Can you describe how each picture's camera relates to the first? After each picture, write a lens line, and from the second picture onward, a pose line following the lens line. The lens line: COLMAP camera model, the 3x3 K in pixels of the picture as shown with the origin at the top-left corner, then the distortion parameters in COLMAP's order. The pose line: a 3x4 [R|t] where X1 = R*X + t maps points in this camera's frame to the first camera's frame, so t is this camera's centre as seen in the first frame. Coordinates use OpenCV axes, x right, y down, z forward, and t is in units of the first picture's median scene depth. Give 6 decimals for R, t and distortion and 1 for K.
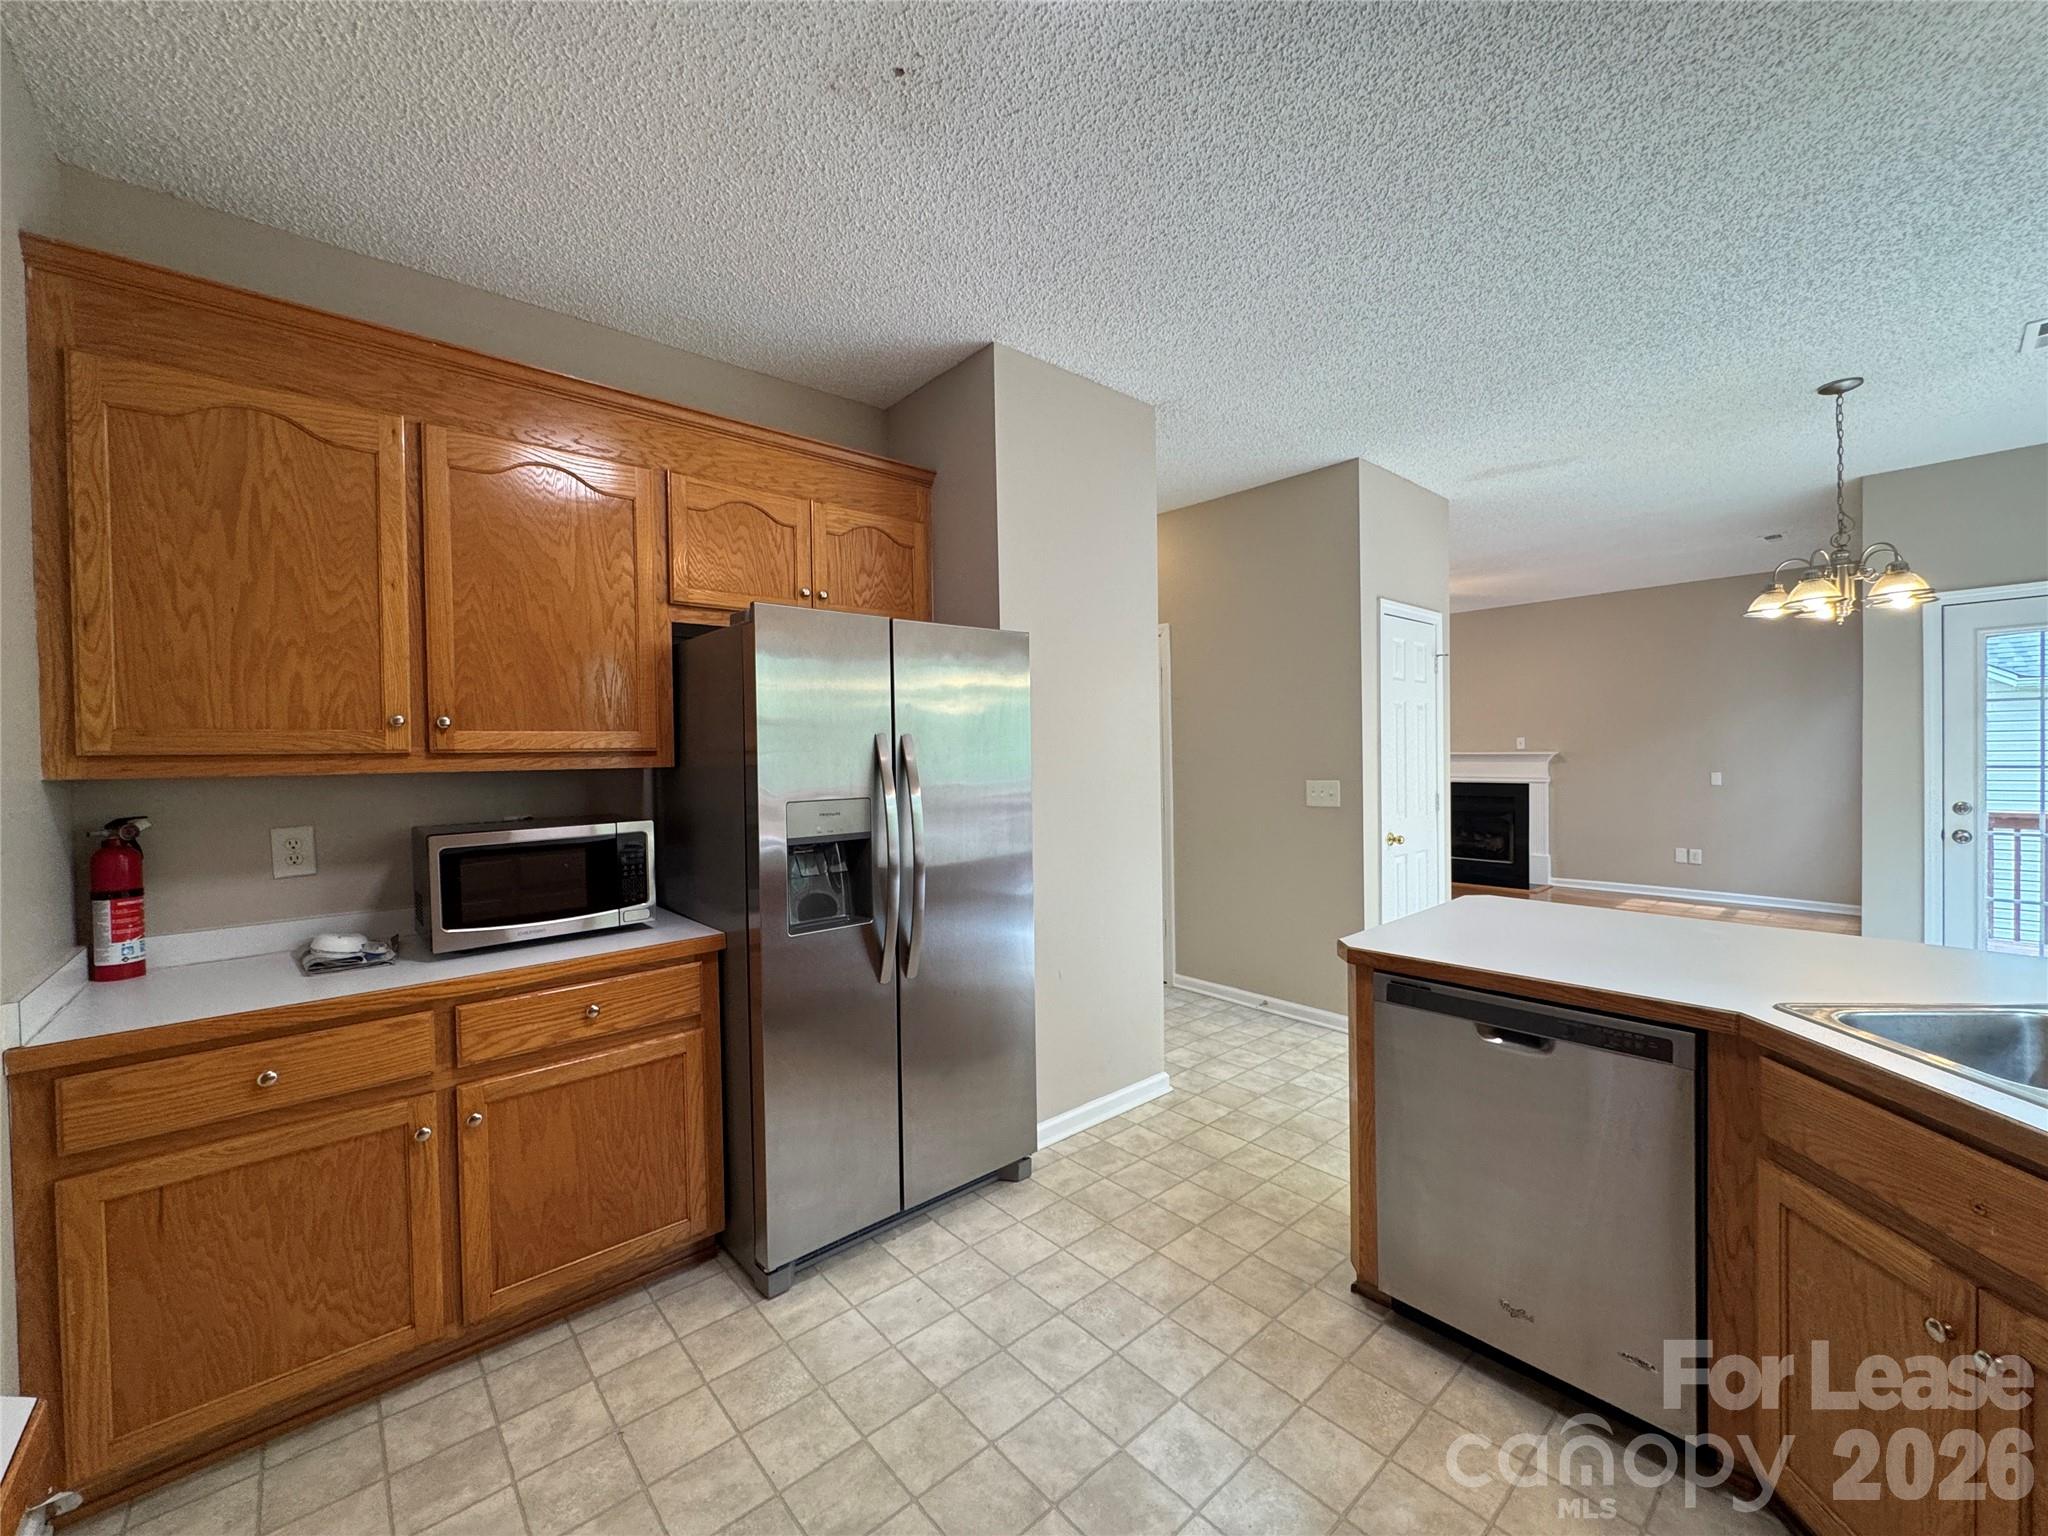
lens RADIAL K [[816.6, 0, 1013.8], [0, 816.6, 771.4], [0, 0, 1]] dist [-0.002753, 0.000279]
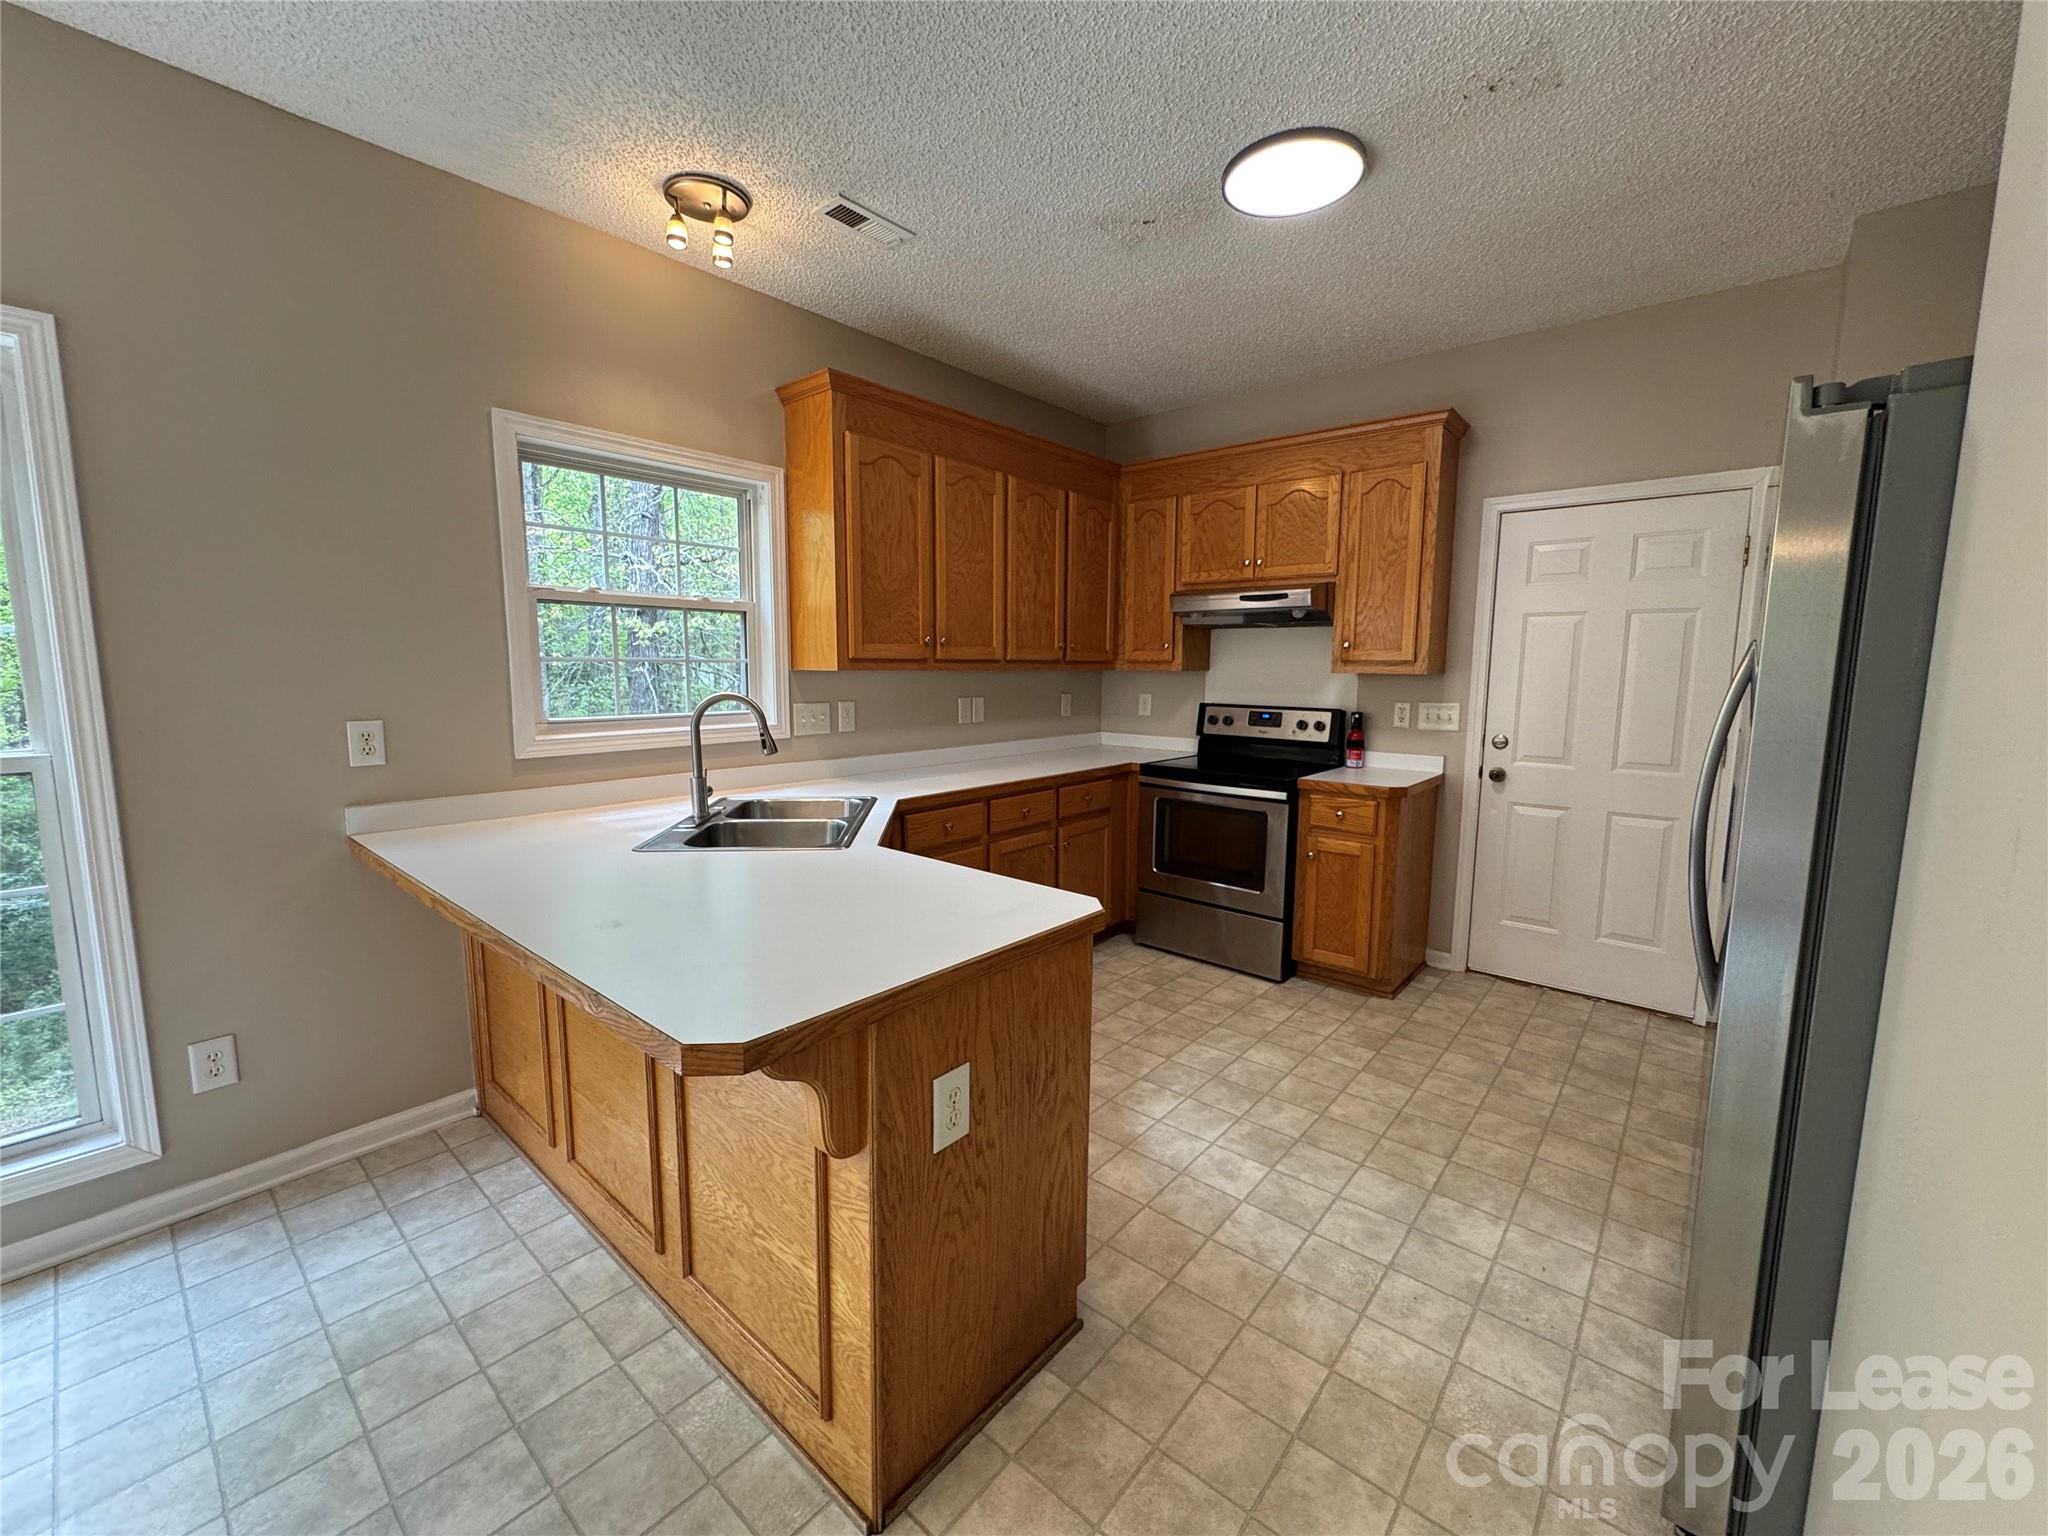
lens RADIAL K [[816.6, 0, 1030.2], [0, 816.6, 772.7], [0, 0, 1]] dist [-0.002753, 0.000279]
pose [[-0.986890, 0.031520, -0.158285, 0.659188], [0.008697, 0.989705, 0.142860, -0.043389], [0.161159, 0.139611, -0.977004, 1.958021]]
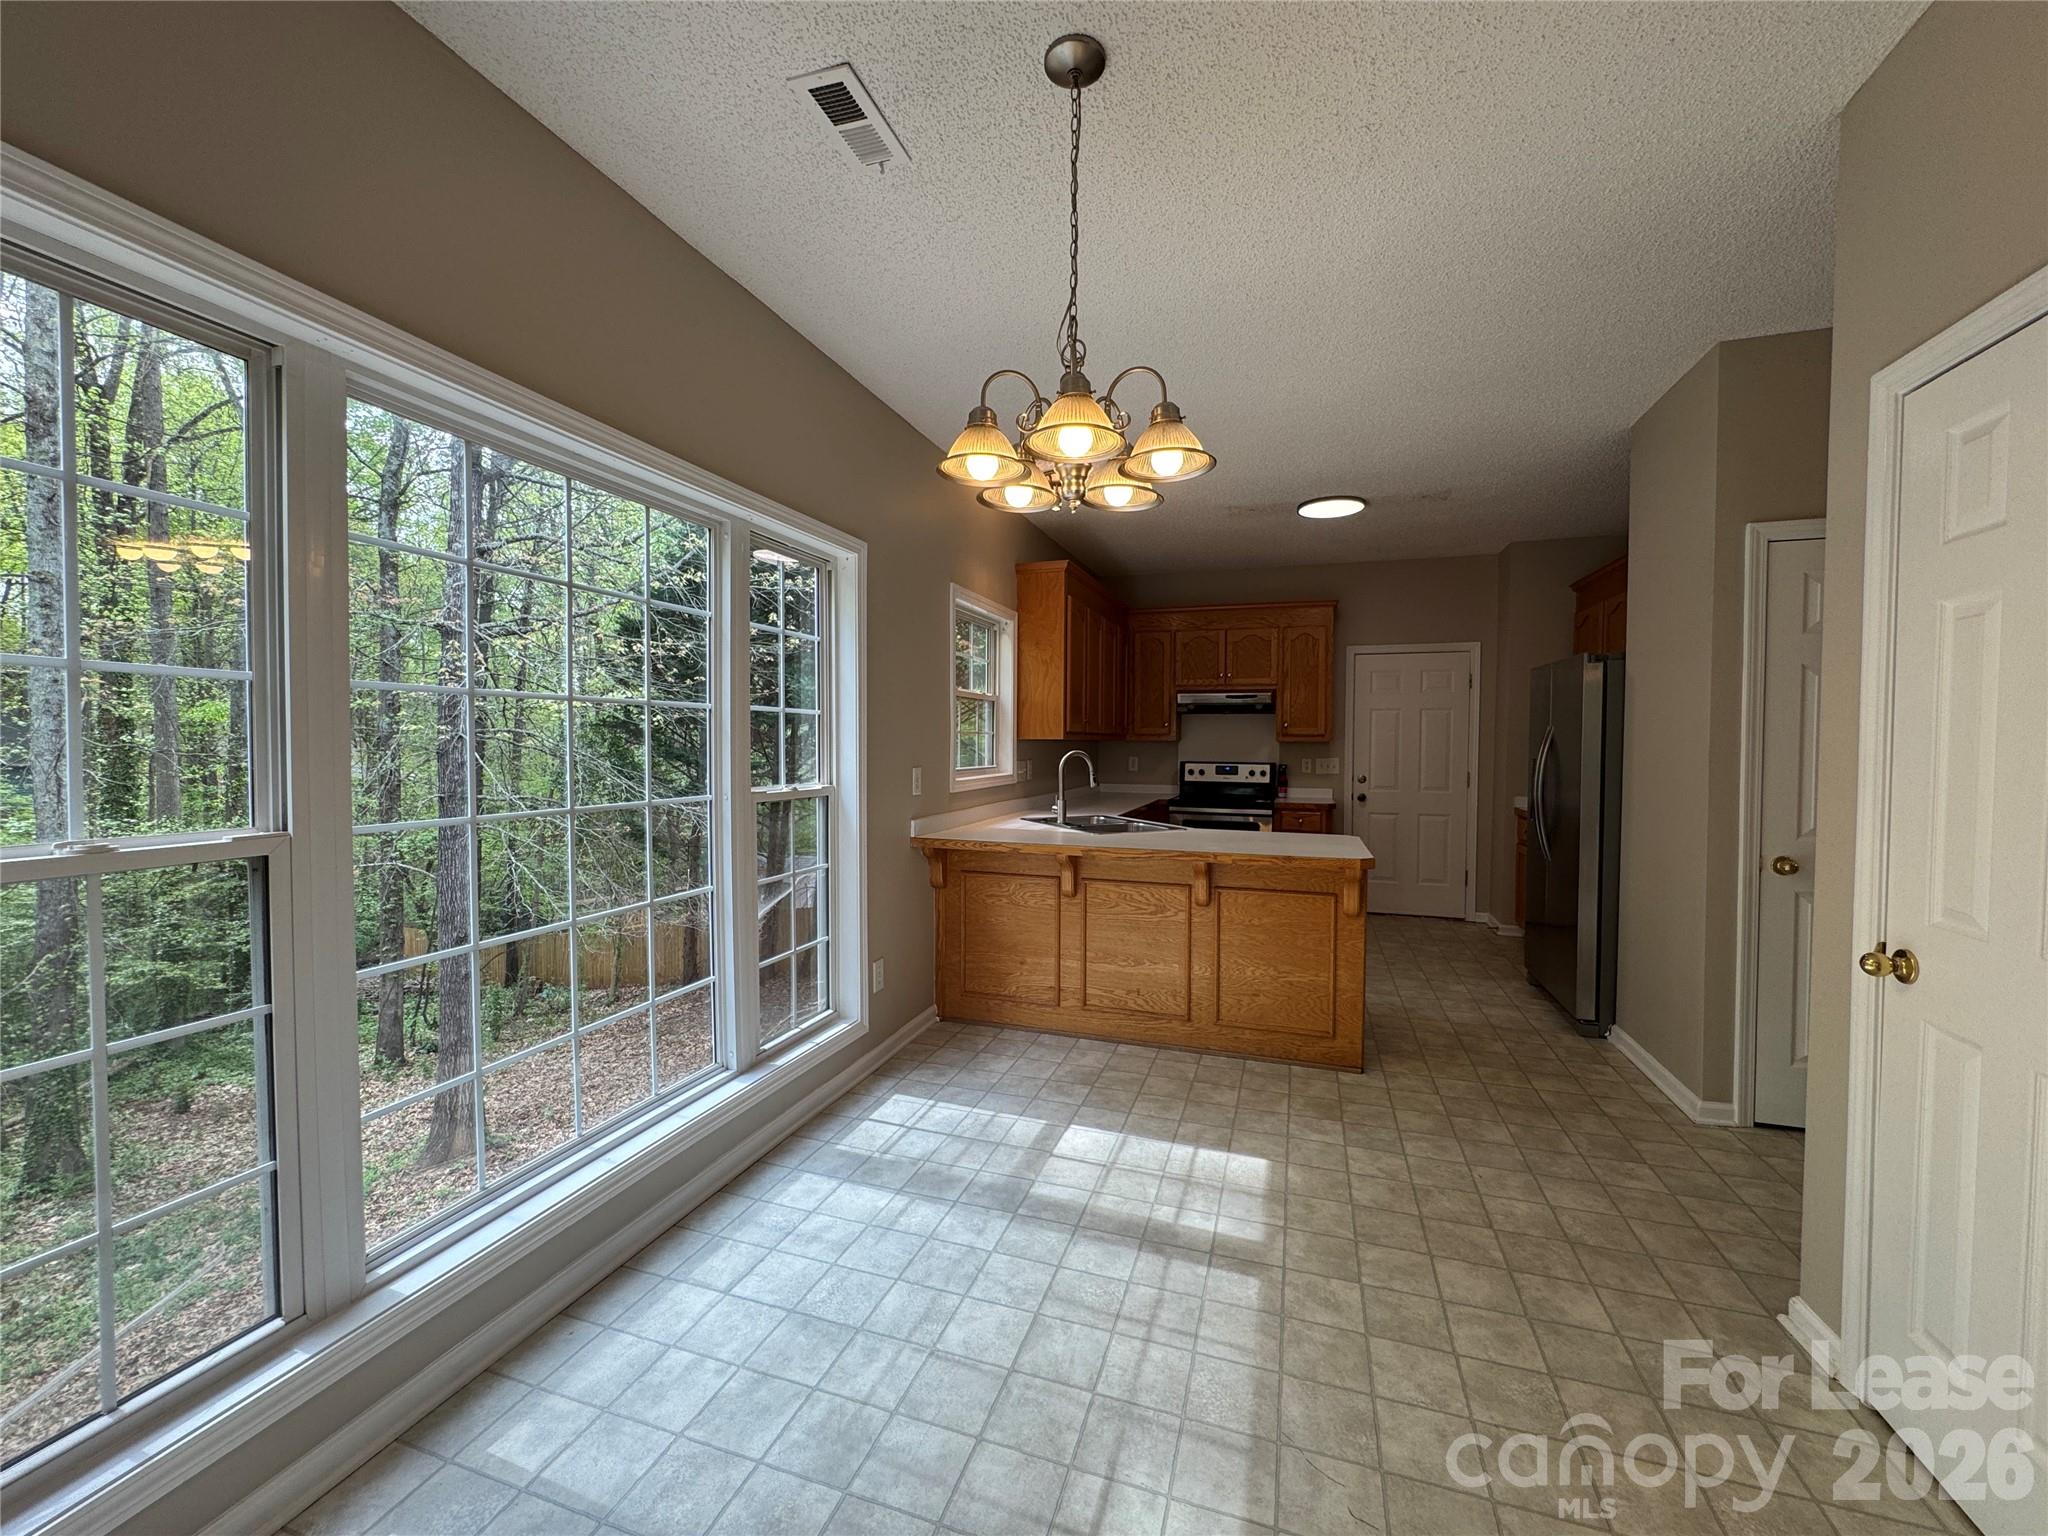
lens RADIAL K [[816.6, 0, 1028.8], [0, 816.6, 762.5], [0, 0, 1]] dist [-0.002753, 0.000279]
pose [[-0.860089, 0.028319, -0.509357, 2.274847], [0.004258, 0.998822, 0.048343, -0.075265], [0.510126, 0.039410, -0.859196, 2.508067]]
